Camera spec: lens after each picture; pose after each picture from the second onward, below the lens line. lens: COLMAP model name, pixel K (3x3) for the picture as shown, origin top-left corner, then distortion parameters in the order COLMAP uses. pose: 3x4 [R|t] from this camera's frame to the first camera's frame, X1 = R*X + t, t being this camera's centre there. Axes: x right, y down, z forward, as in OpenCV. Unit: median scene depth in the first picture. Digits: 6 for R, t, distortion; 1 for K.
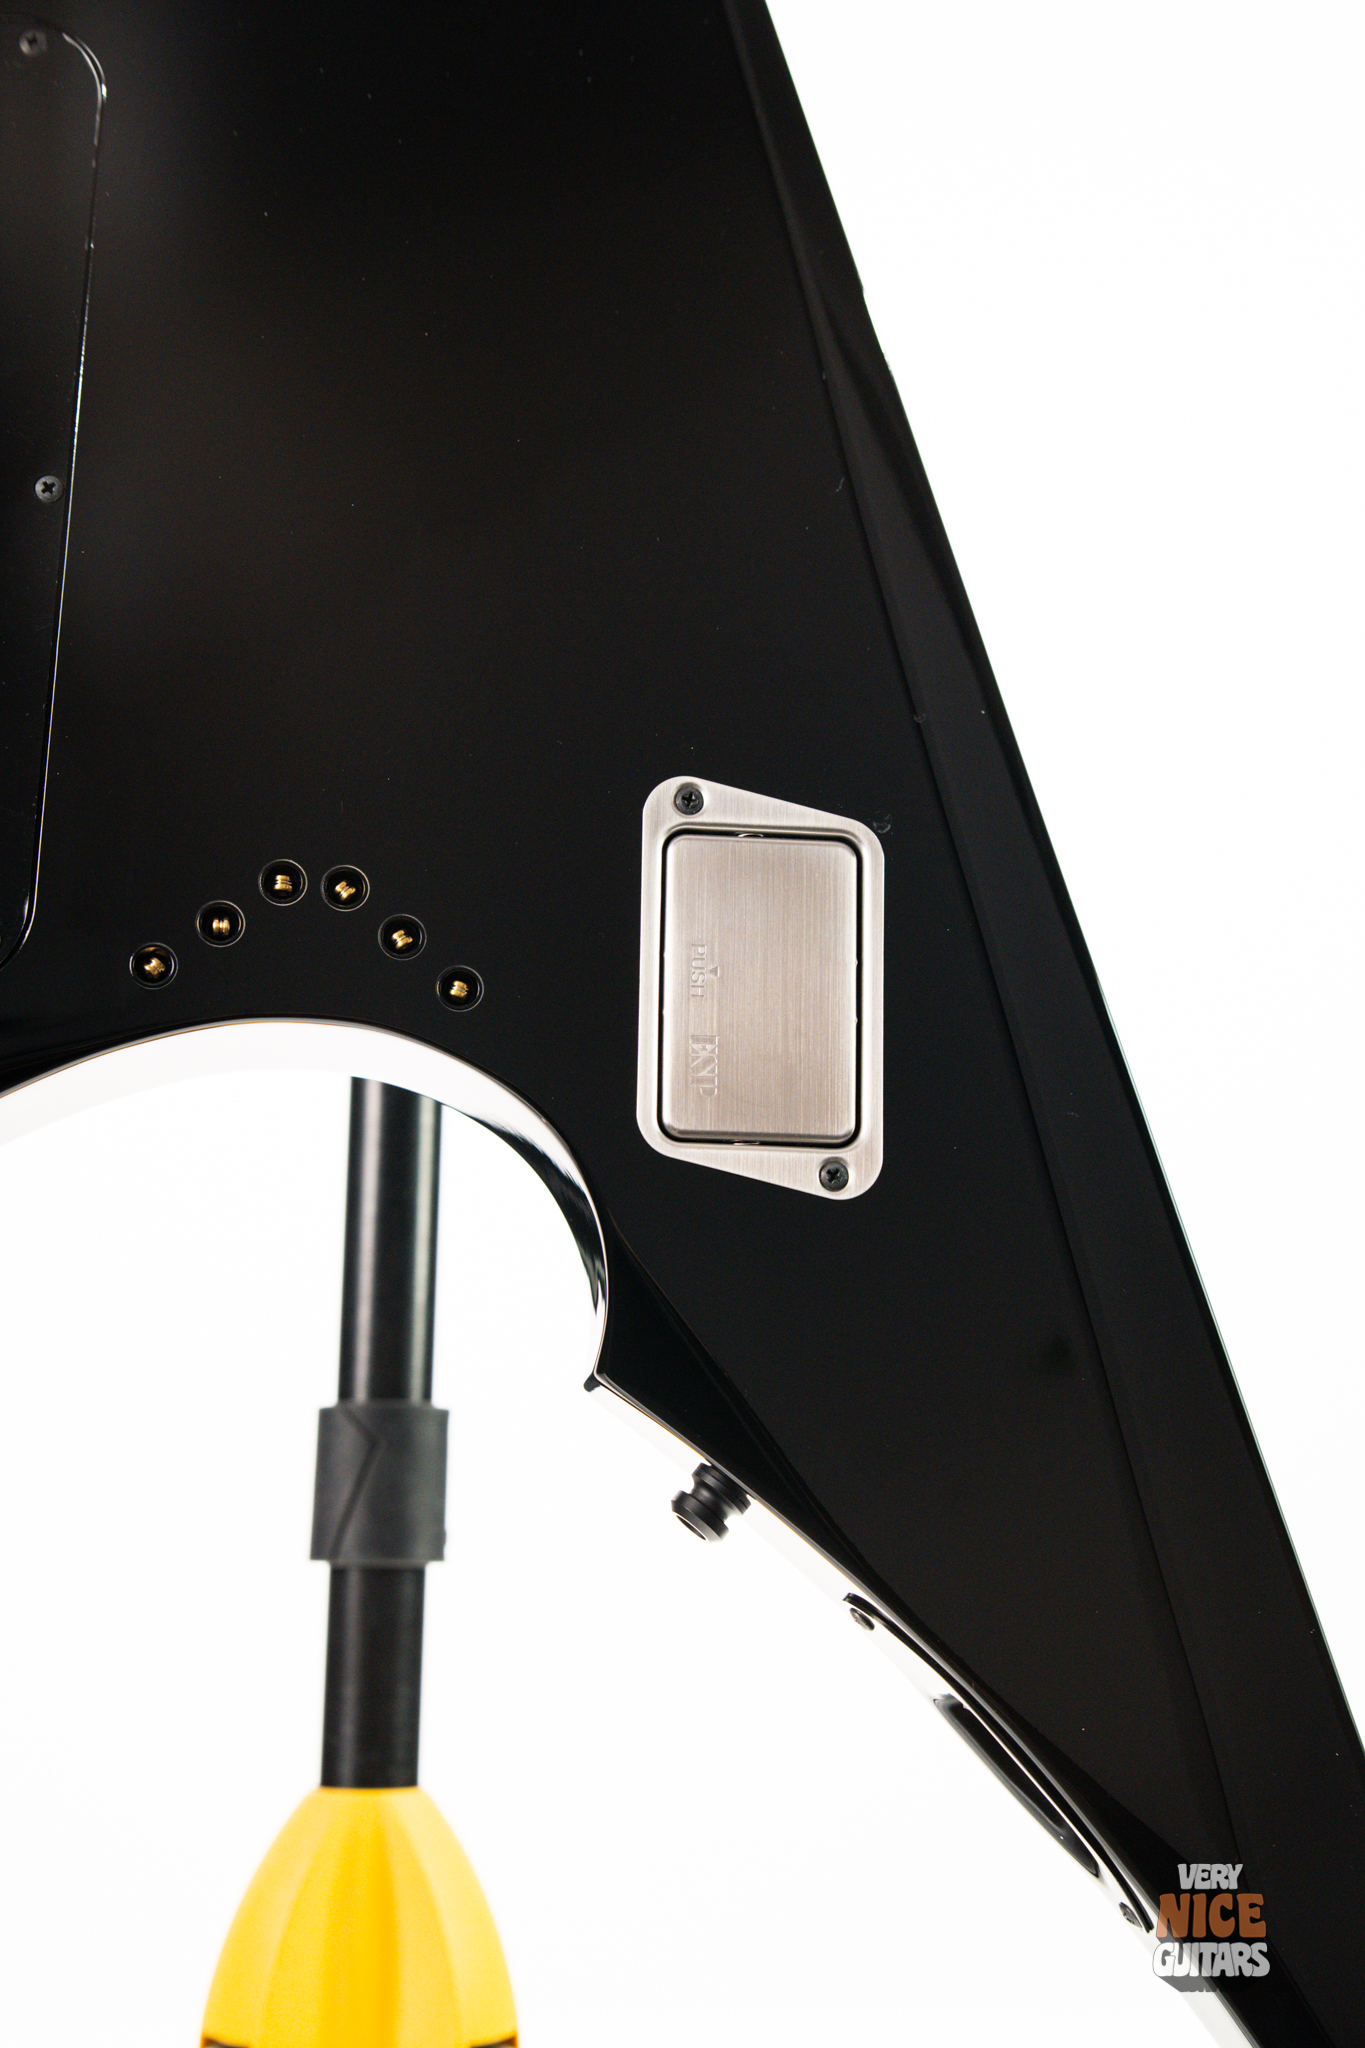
lens RADIAL K [[2911.2, 0, 681.1], [0, 2911.2, 1023.2], [0, 0, 1]] dist [0.063071, 0.000000]
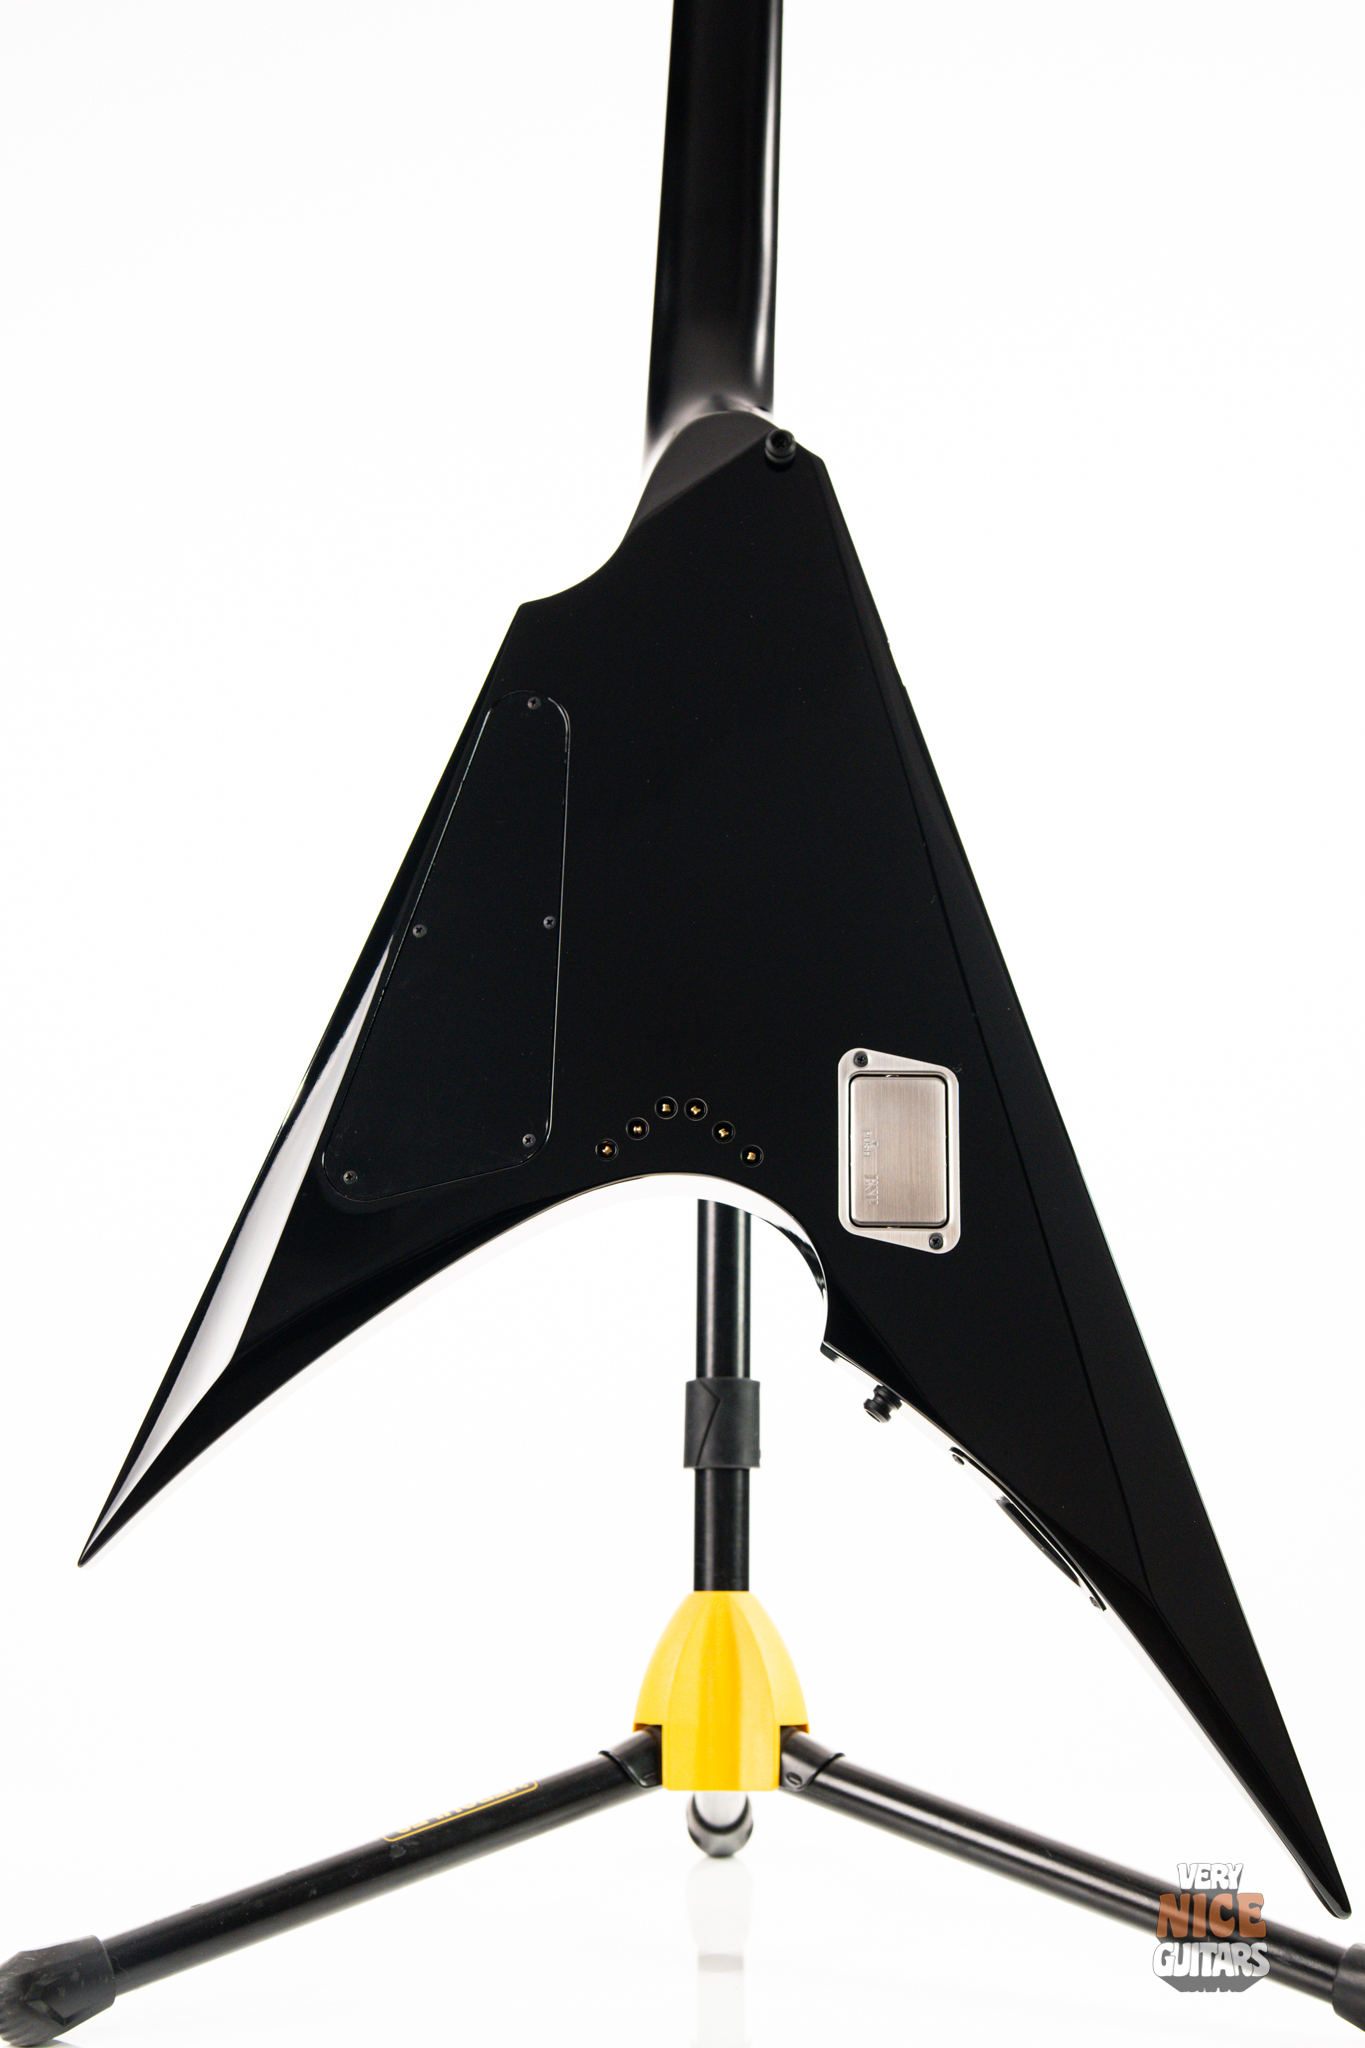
lens RADIAL K [[2911.2, 0, 674.8], [0, 2911.2, 1025.7], [0, 0, 1]] dist [0.063071, 0.000000]
pose [[0.992828, -0.032420, -0.115075, 0.109340], [0.029201, 0.999137, -0.029553, -0.044026], [0.115934, 0.025981, 0.992917, -1.049452]]
